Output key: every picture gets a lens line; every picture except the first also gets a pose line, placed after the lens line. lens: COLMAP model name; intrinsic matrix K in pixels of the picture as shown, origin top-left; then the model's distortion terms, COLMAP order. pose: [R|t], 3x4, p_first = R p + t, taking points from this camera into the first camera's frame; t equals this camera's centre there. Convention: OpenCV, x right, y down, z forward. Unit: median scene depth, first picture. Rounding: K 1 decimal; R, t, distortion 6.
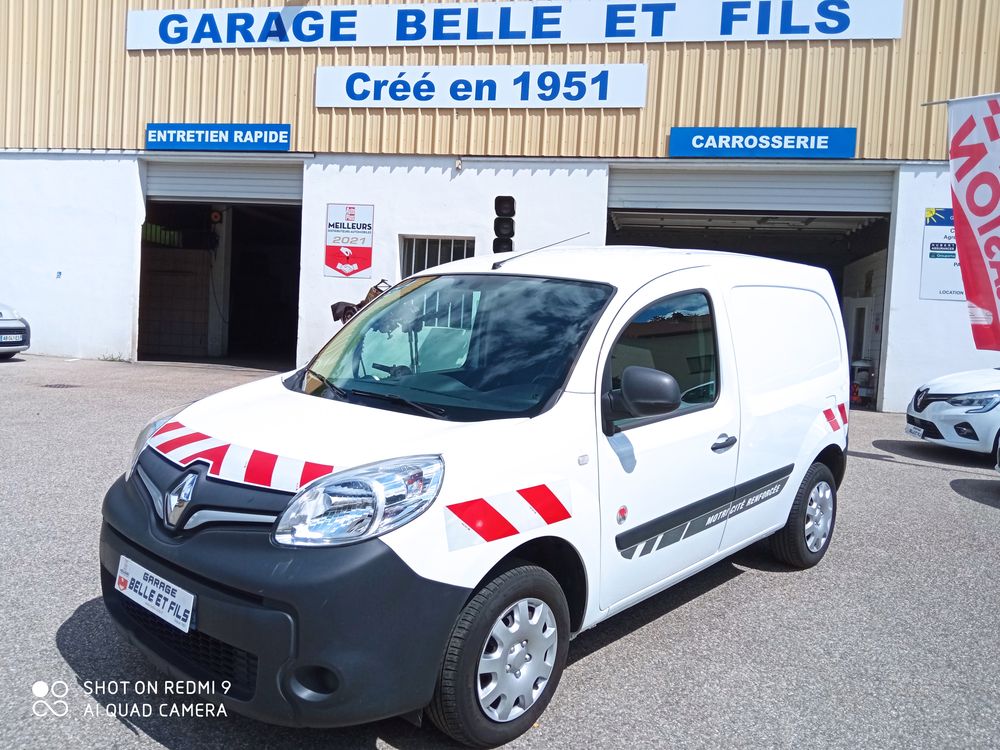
lens RADIAL K [[830.6, 0, 500.0], [0, 830.6, 375.0], [0, 0, 1]] dist [0.145684, -0.275913]
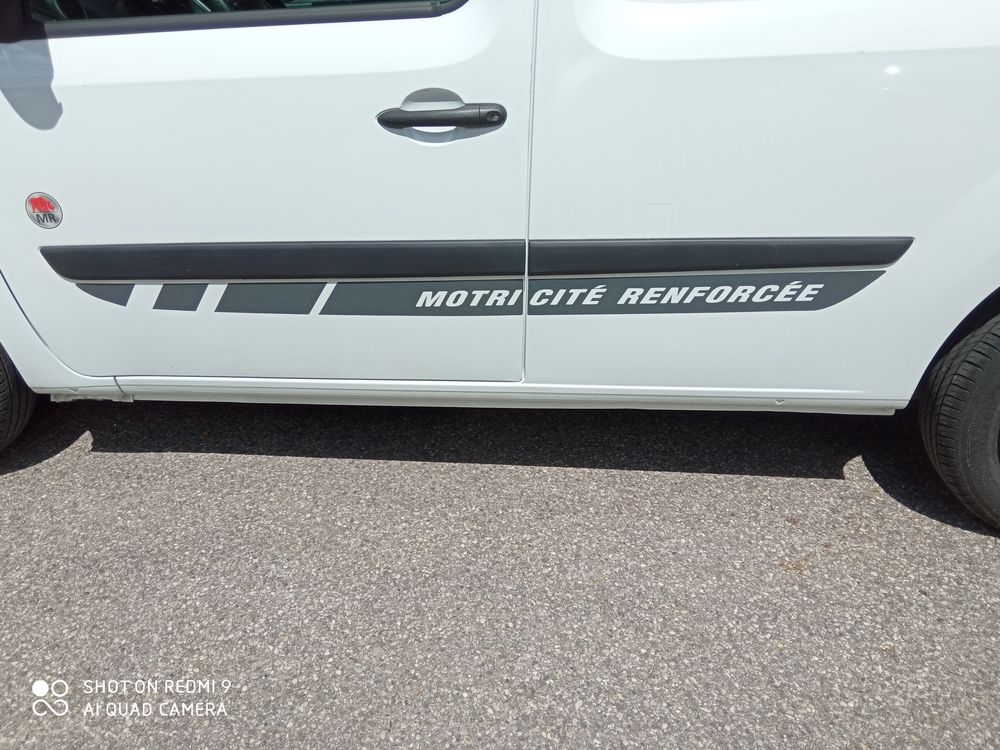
lens RADIAL K [[830.6, 0, 500.0], [0, 830.6, 375.0], [0, 0, 1]] dist [0.145684, -0.275913]
pose [[0.583895, 0.308381, -0.750978, 0.606349], [-0.058400, 0.938603, 0.340020, 0.058359], [0.809726, -0.154679, 0.566055, 0.764838]]
